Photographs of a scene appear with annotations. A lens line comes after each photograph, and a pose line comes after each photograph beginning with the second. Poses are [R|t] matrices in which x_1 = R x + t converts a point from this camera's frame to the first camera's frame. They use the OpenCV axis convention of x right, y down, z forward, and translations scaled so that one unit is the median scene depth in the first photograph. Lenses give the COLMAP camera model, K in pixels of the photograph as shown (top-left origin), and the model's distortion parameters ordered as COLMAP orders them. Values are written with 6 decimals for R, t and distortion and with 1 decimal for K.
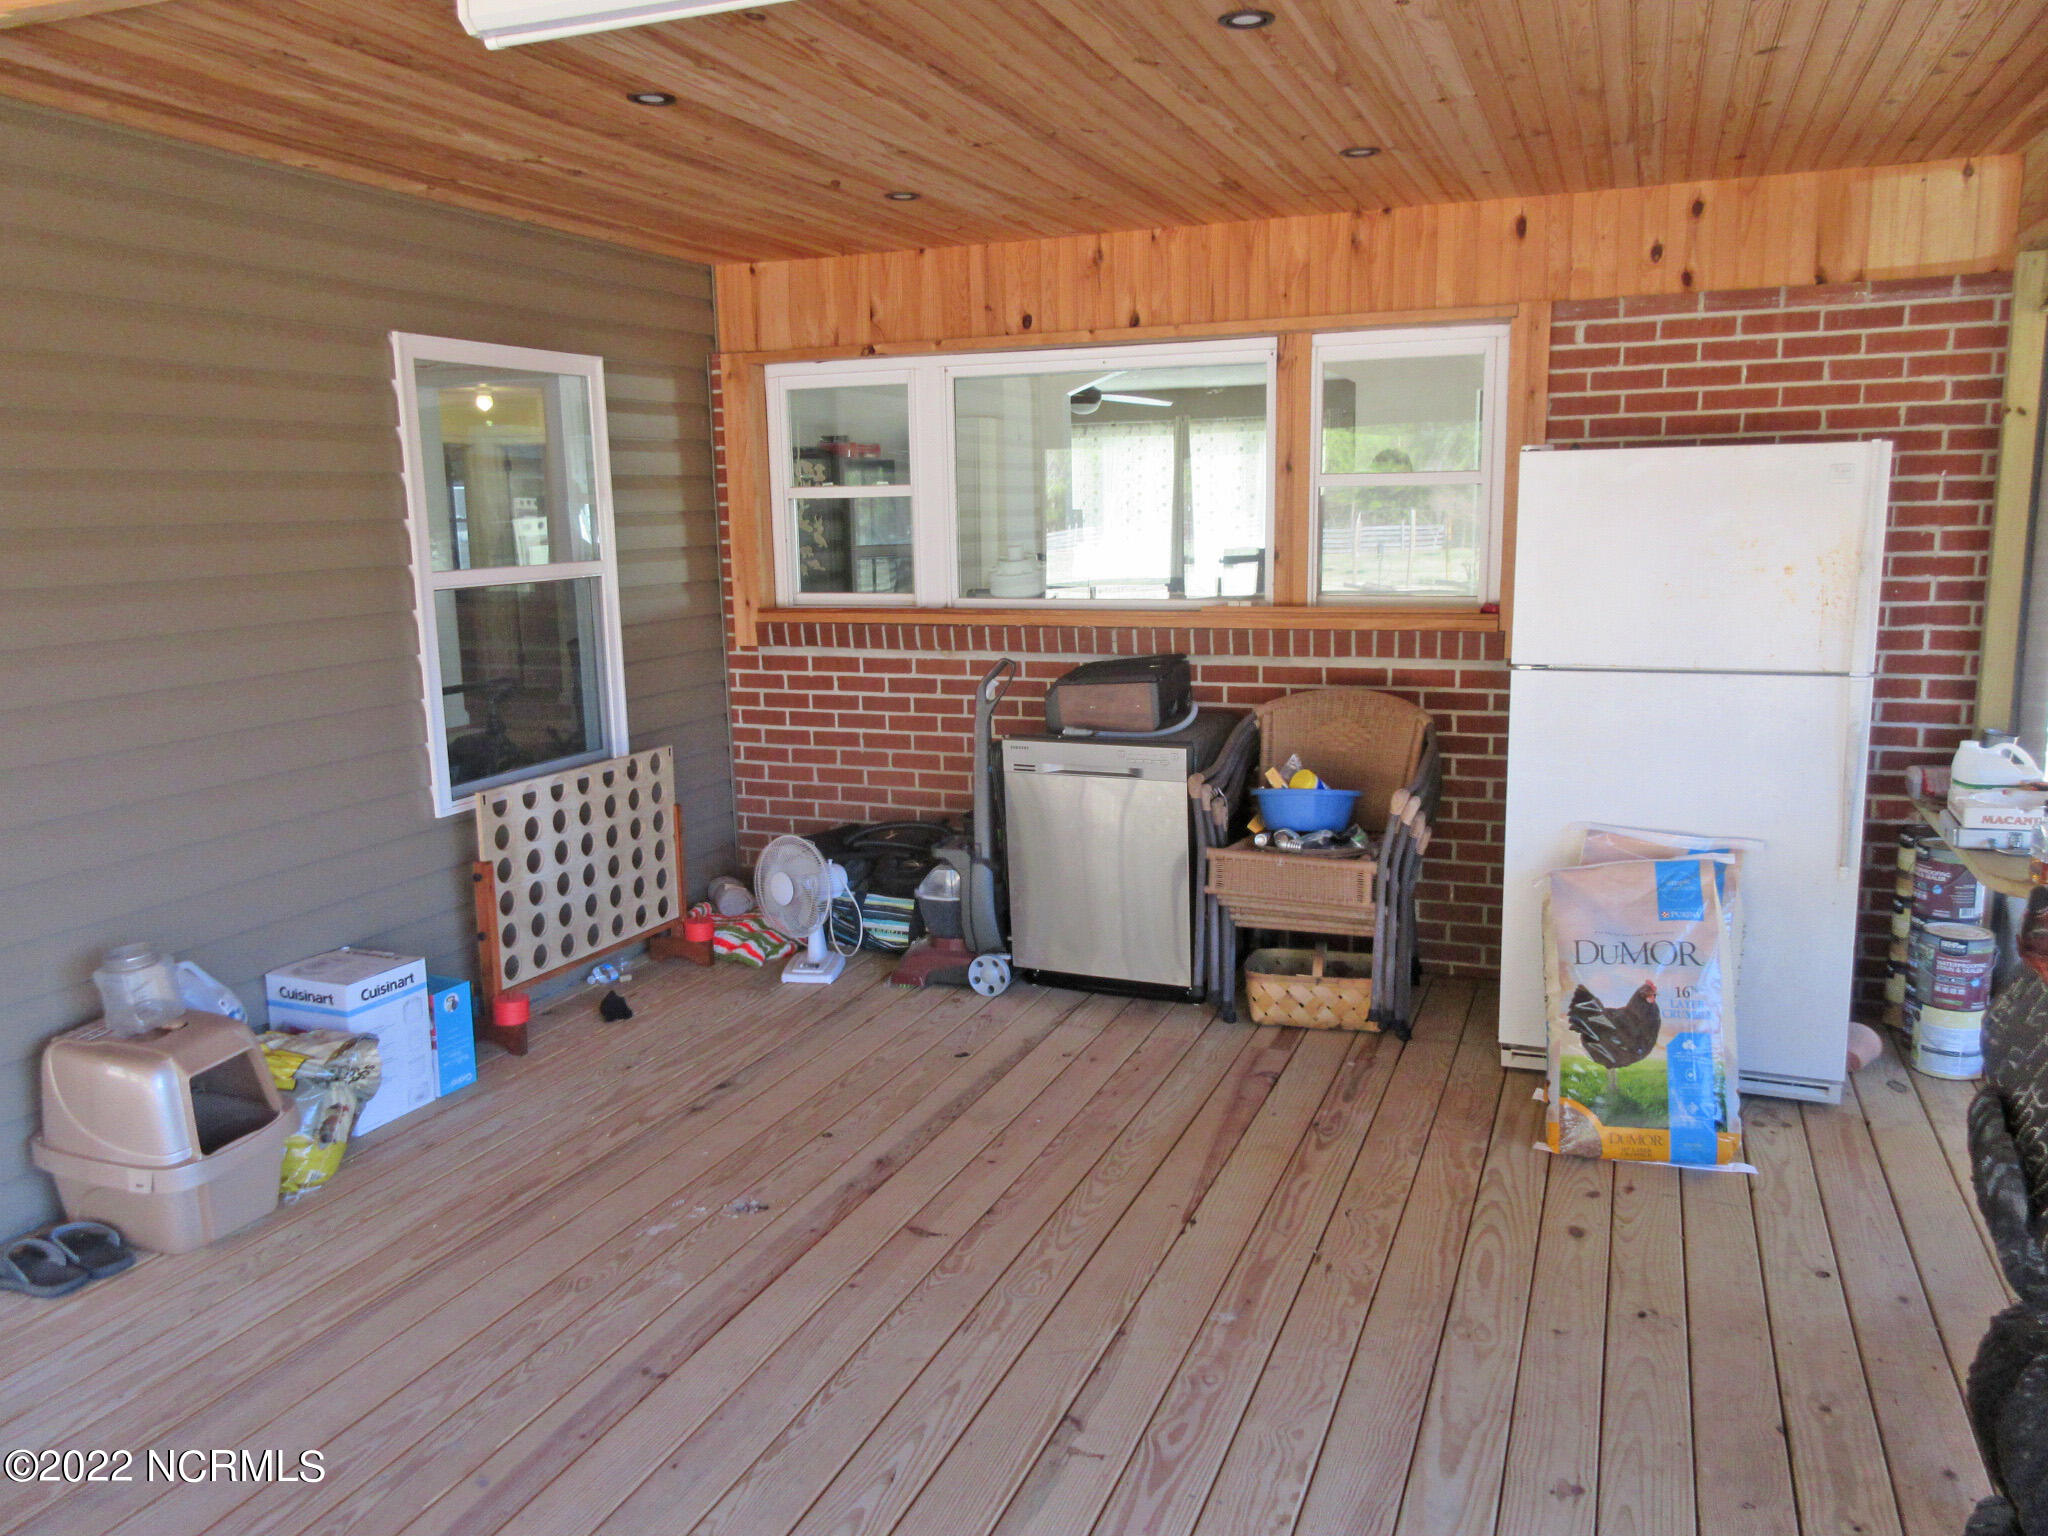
lens RADIAL K [[1547.4, 0, 1025.6], [0, 1547.4, 766.9], [0, 0, 1]] dist [0.009703, 0.008282]
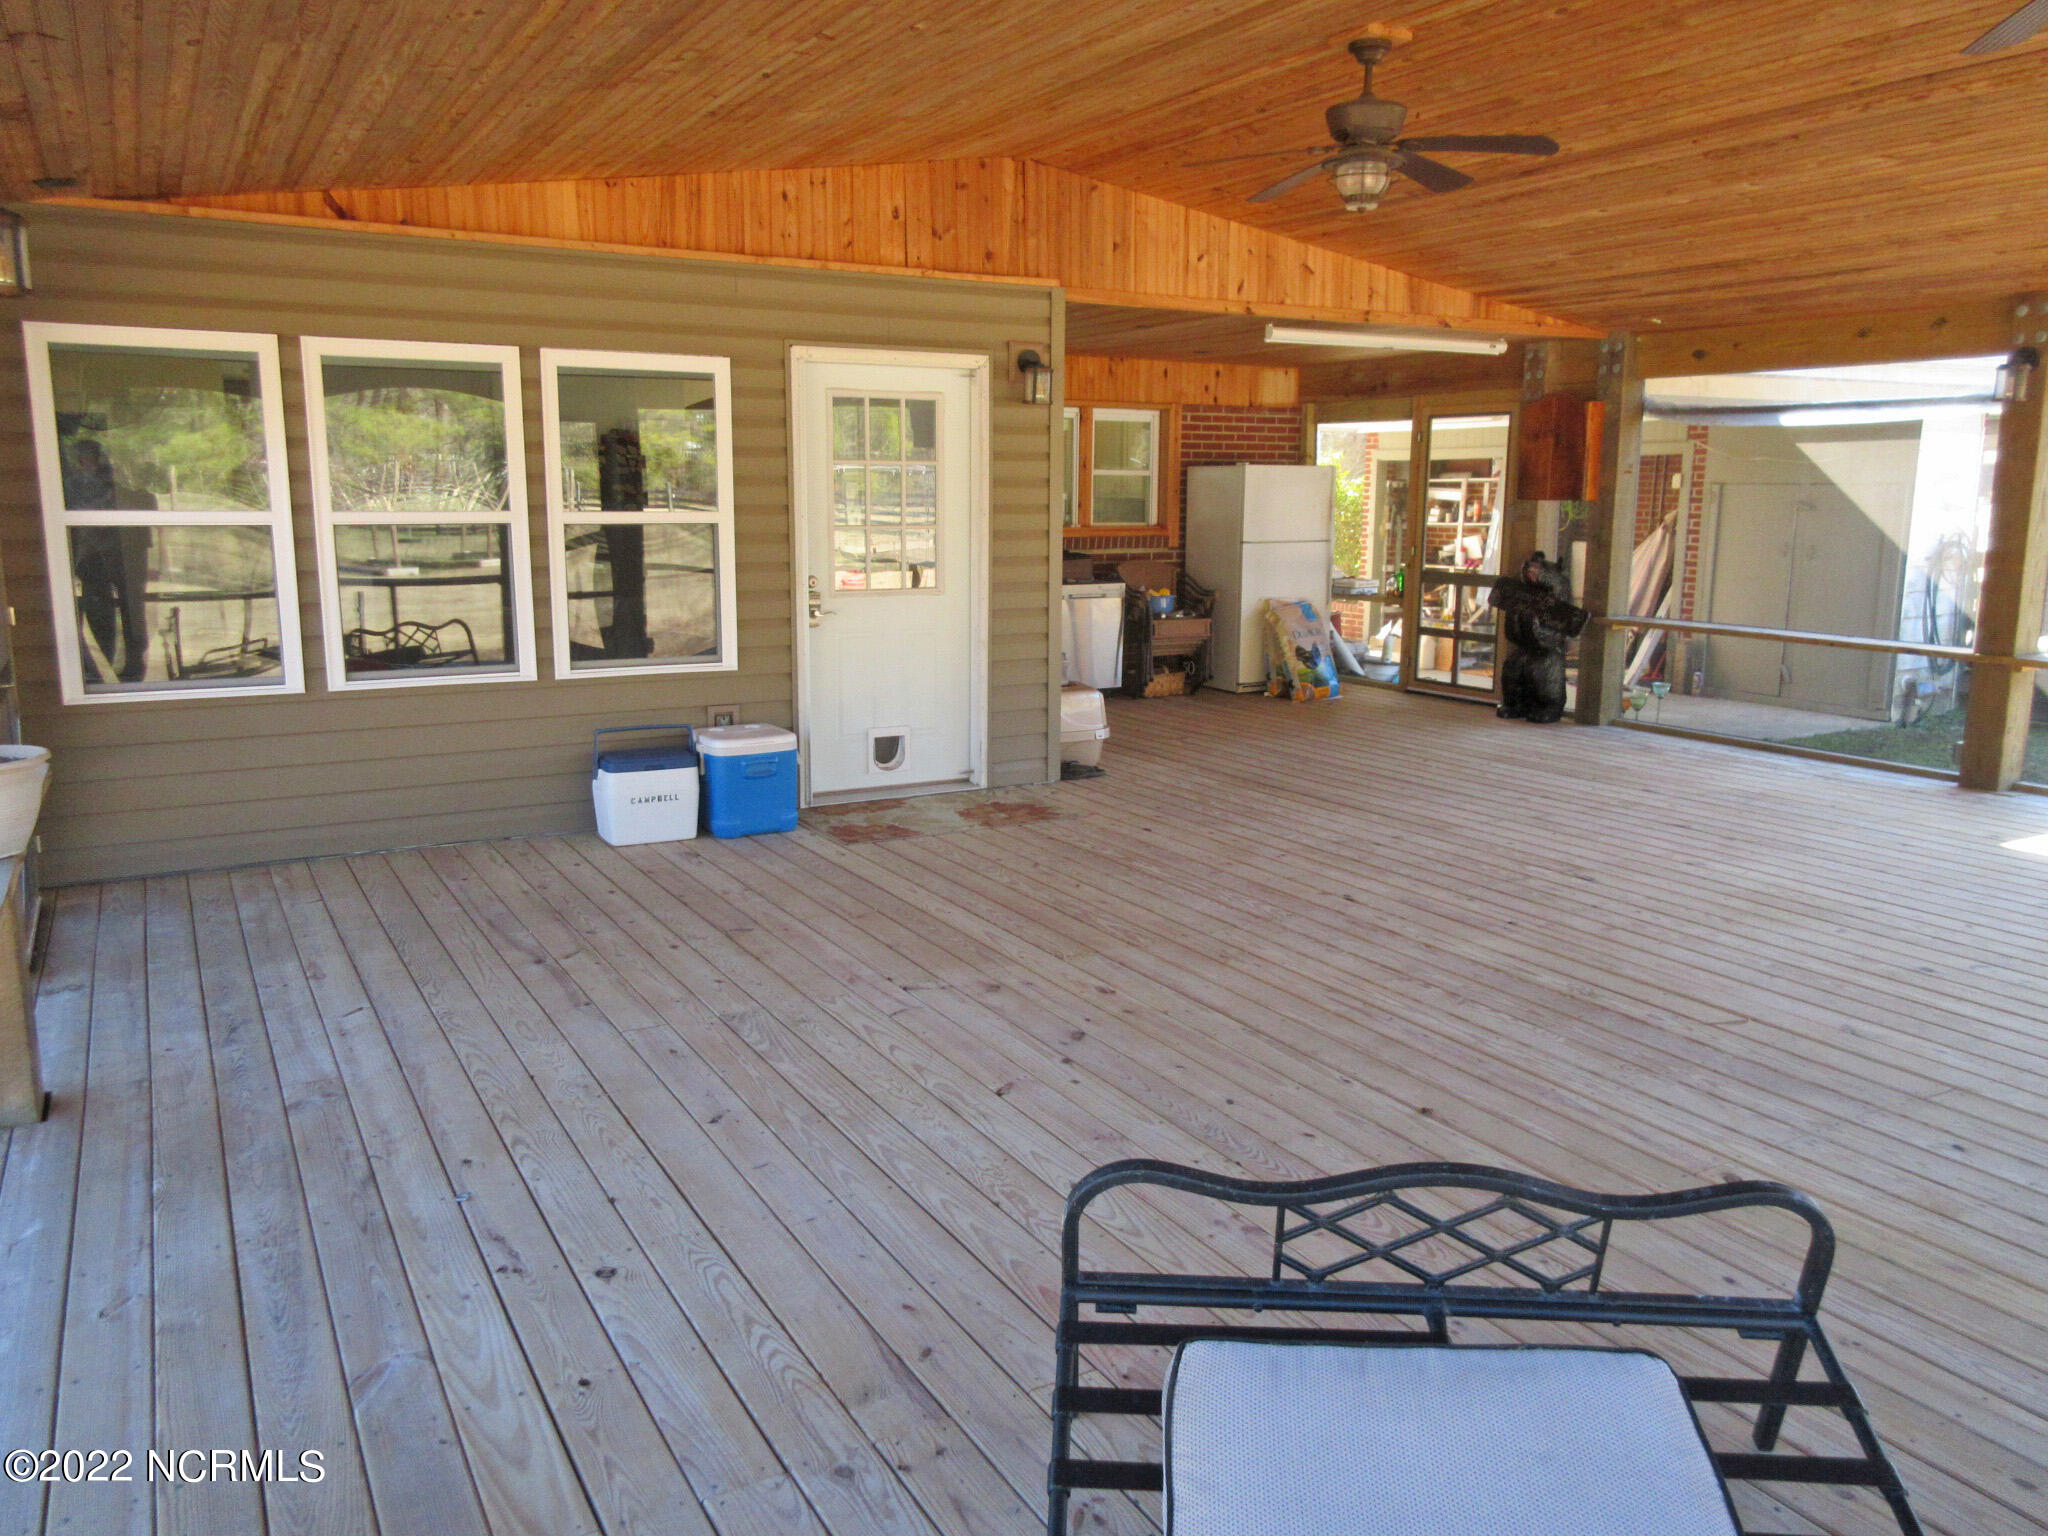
lens RADIAL K [[1547.4, 0, 1018.0], [0, 1547.4, 763.9], [0, 0, 1]] dist [0.009703, 0.008282]
pose [[0.618974, -0.120441, 0.776121, -1.816485], [0.120579, 0.991030, 0.057627, 0.102788], [-0.776100, 0.057914, 0.627945, -0.342978]]
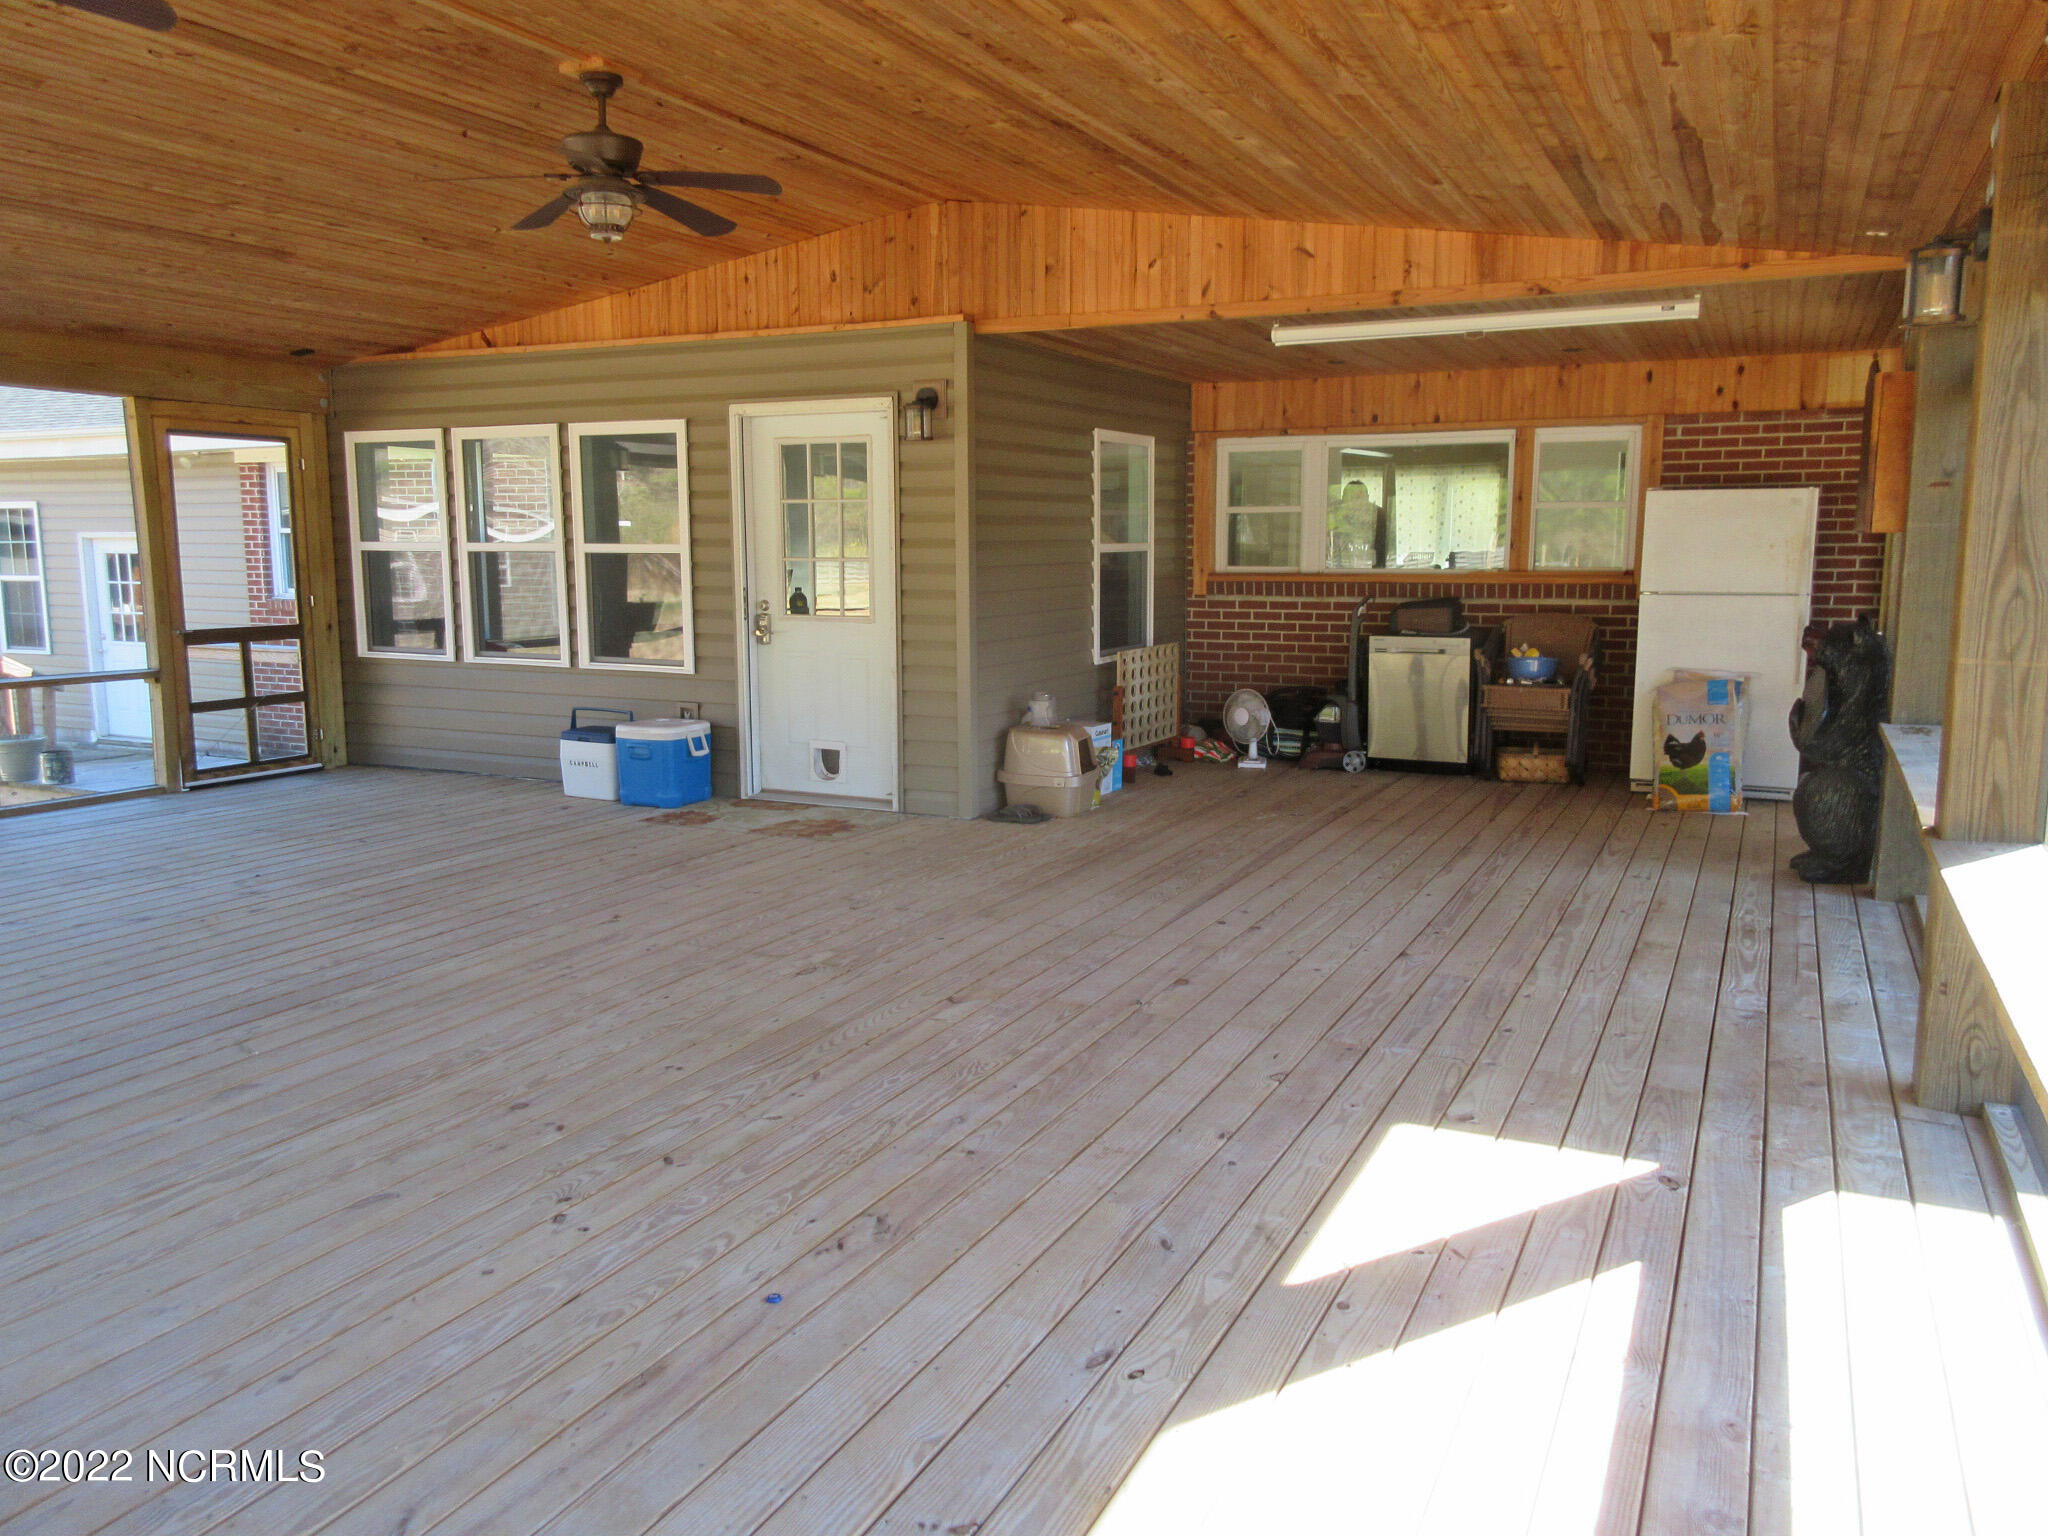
lens RADIAL K [[1547.4, 0, 1021.5], [0, 1547.4, 775.0], [0, 0, 1]] dist [0.009703, 0.008282]
pose [[0.997048, 0.025699, -0.072347, -0.308626], [-0.027005, 0.999488, -0.017141, 0.204339], [0.071870, 0.019044, 0.997232, -0.976258]]
